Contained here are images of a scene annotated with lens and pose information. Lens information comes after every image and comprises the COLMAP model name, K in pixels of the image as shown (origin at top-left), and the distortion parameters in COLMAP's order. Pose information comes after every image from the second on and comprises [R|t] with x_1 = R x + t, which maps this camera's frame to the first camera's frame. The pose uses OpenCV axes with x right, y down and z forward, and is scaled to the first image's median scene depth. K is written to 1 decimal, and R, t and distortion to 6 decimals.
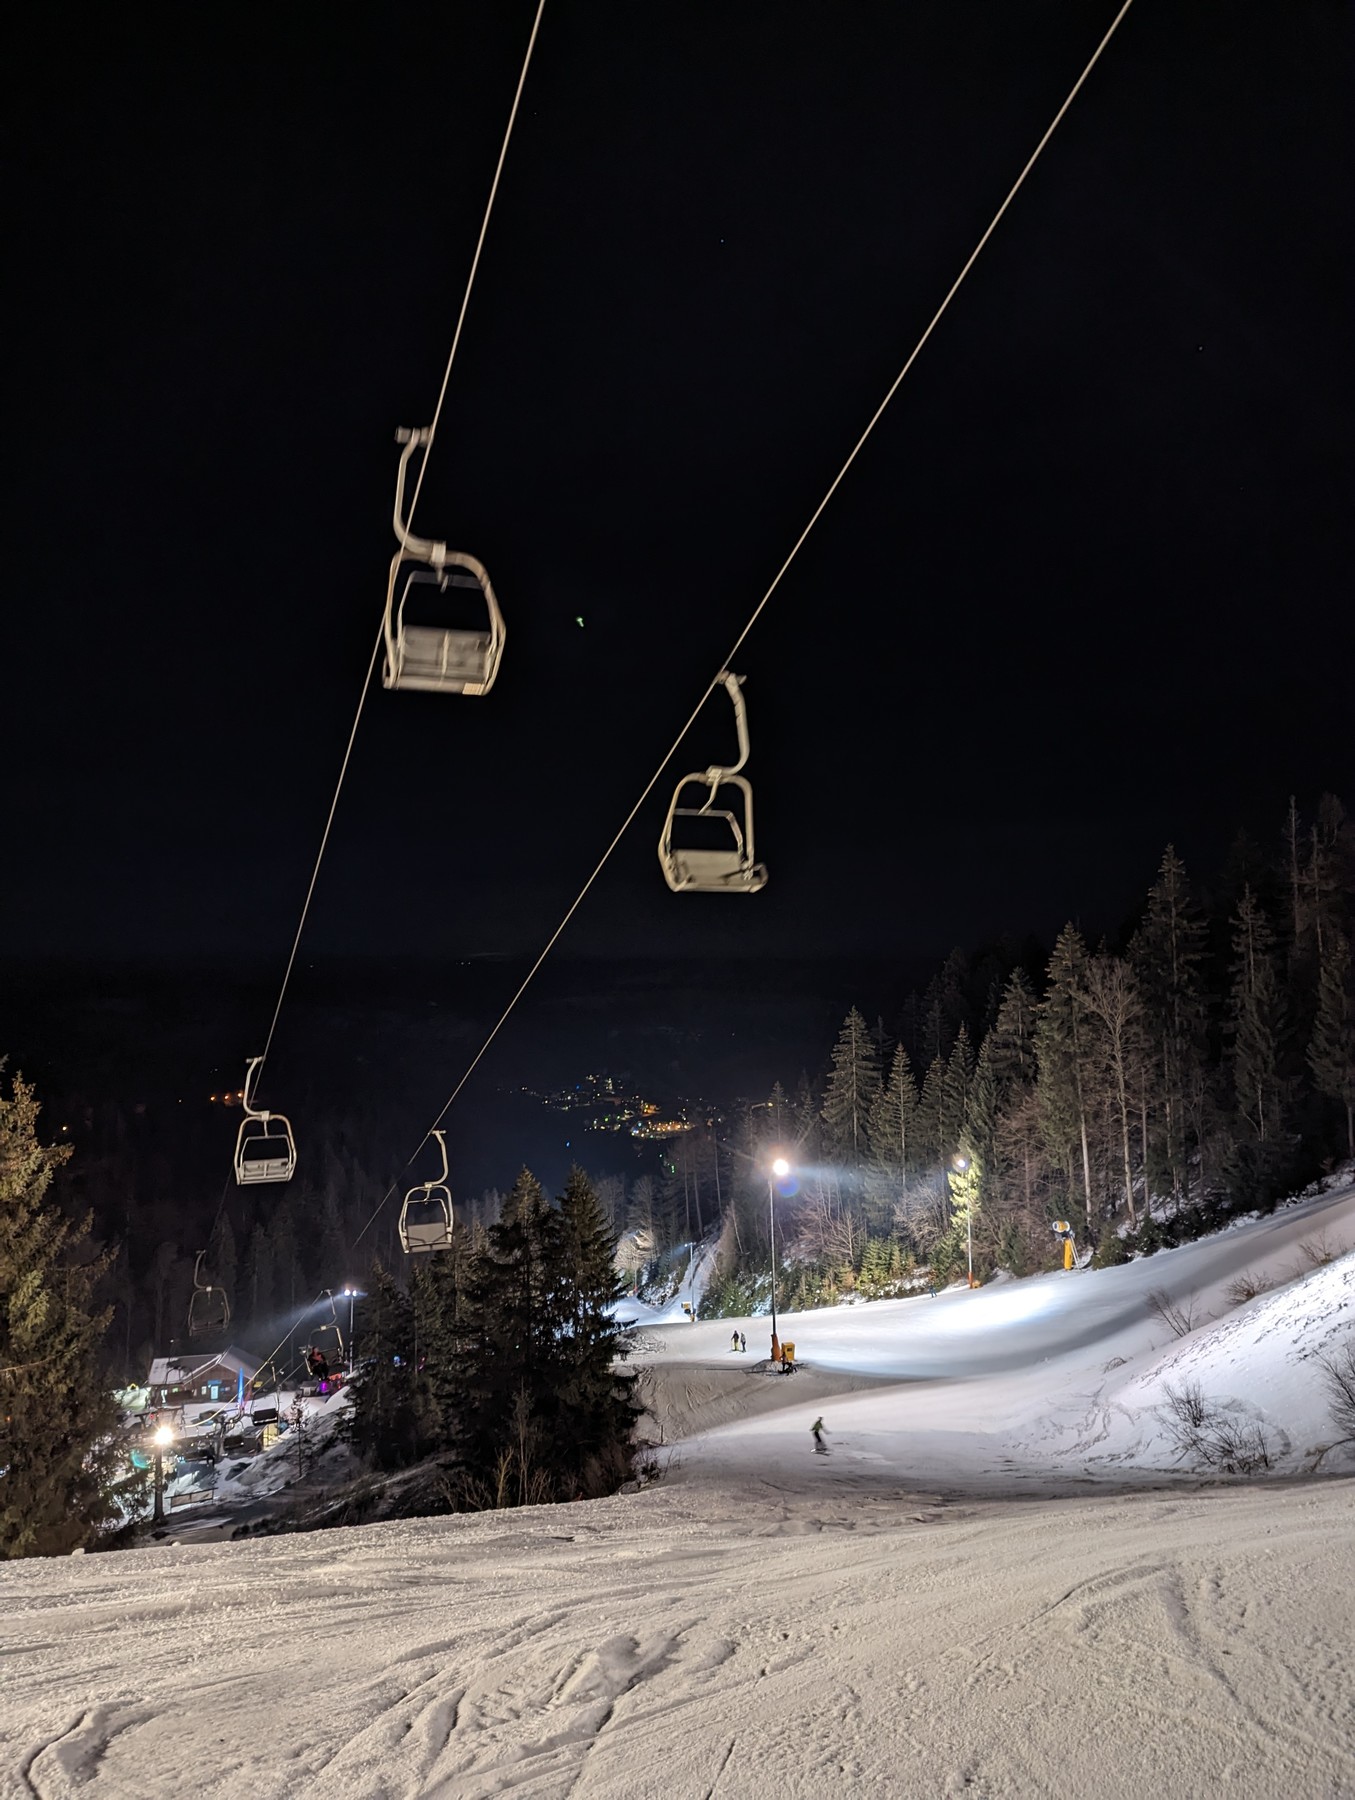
lens RADIAL K [[1255.2, 0, 677.2], [0, 1255.2, 897.3], [0, 0, 1]] dist [0.003294, 0.000178]
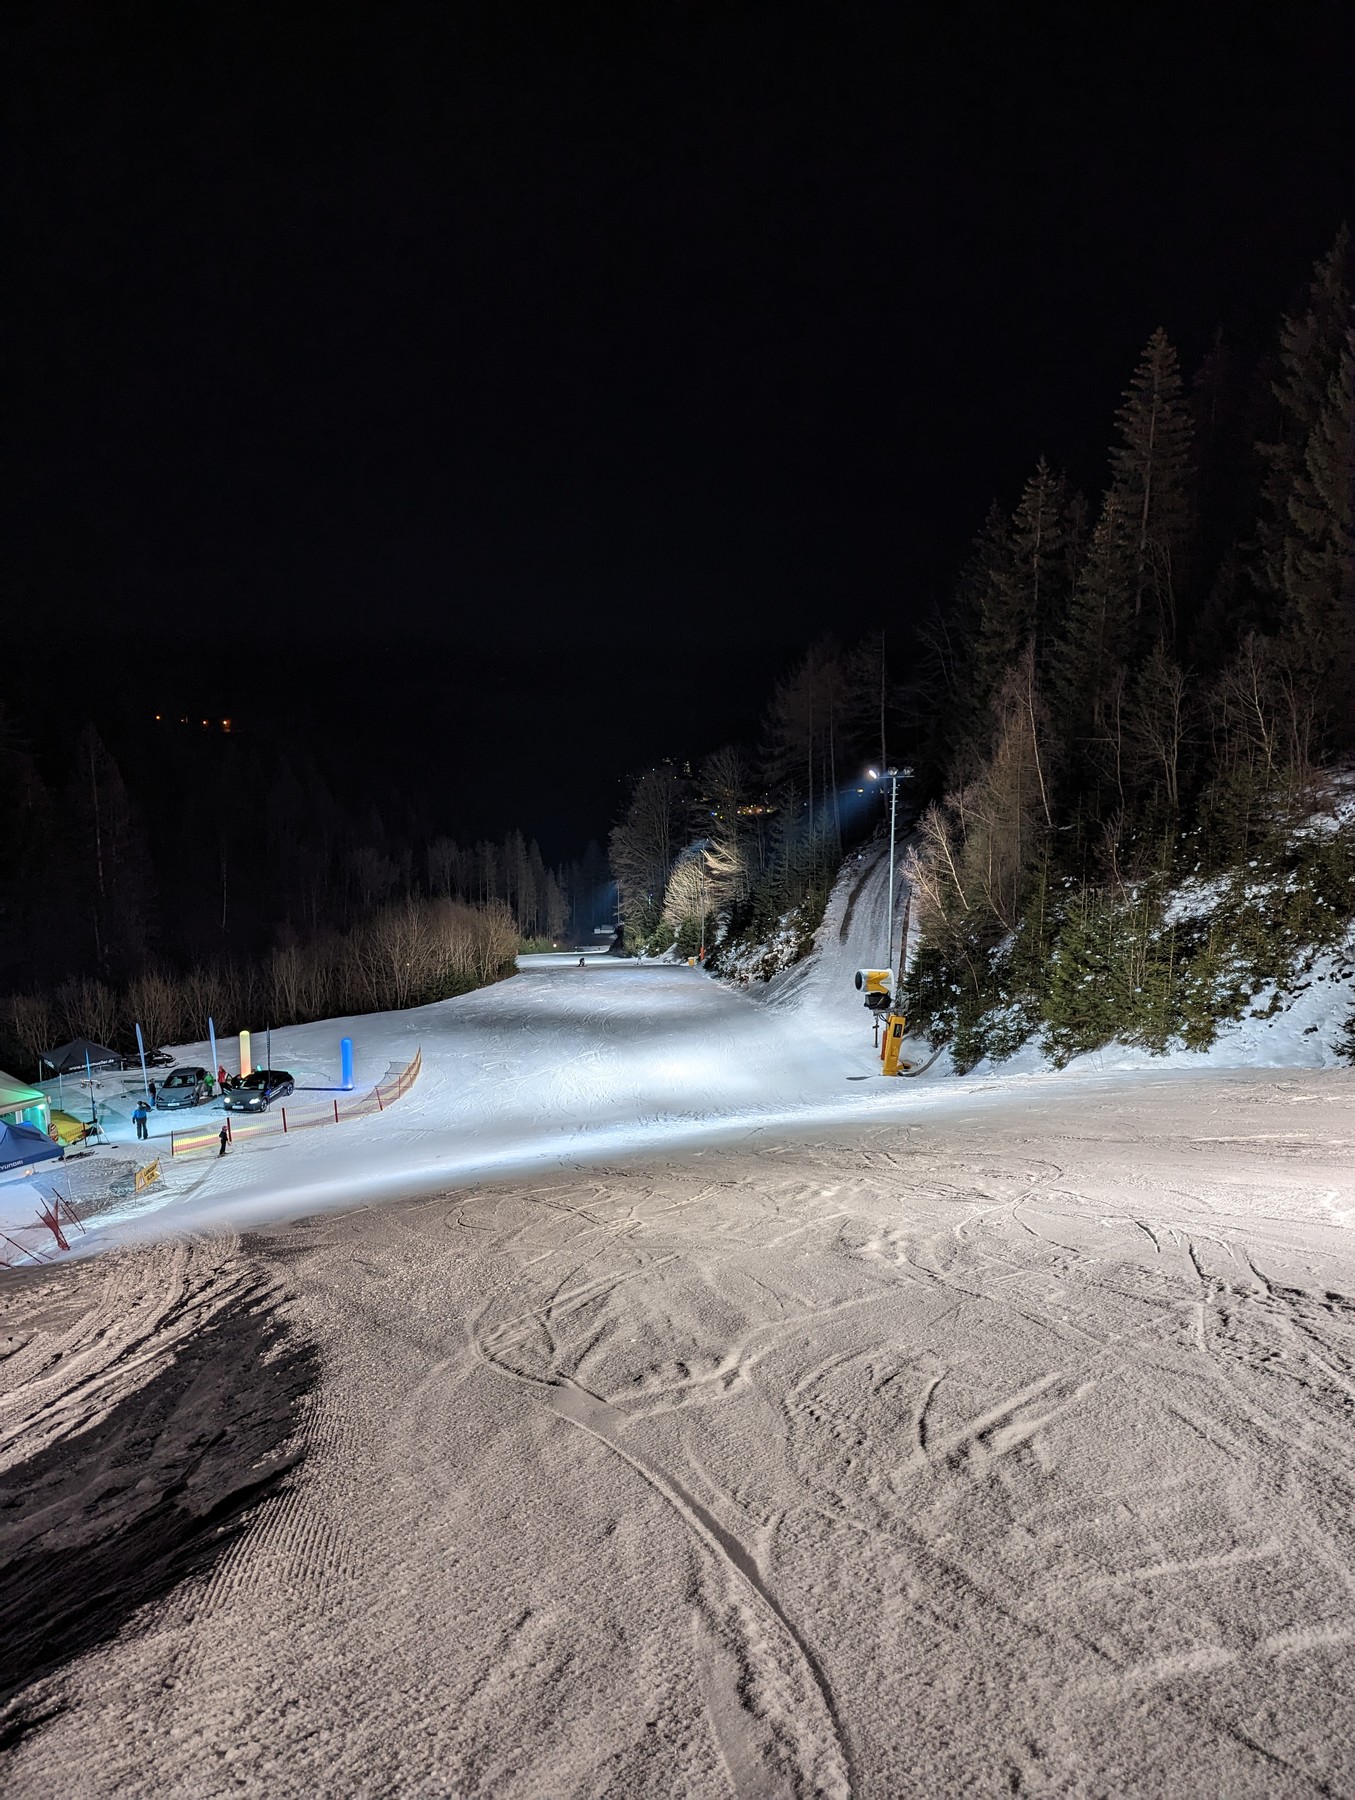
lens RADIAL K [[1255.2, 0, 676.5], [0, 1255.2, 900.7], [0, 0, 1]] dist [0.003294, 0.000178]
pose [[0.997329, 0.041545, -0.060071, -0.015057], [-0.026087, 0.970839, 0.238308, 0.183509], [0.068220, -0.236104, 0.969330, 0.553381]]
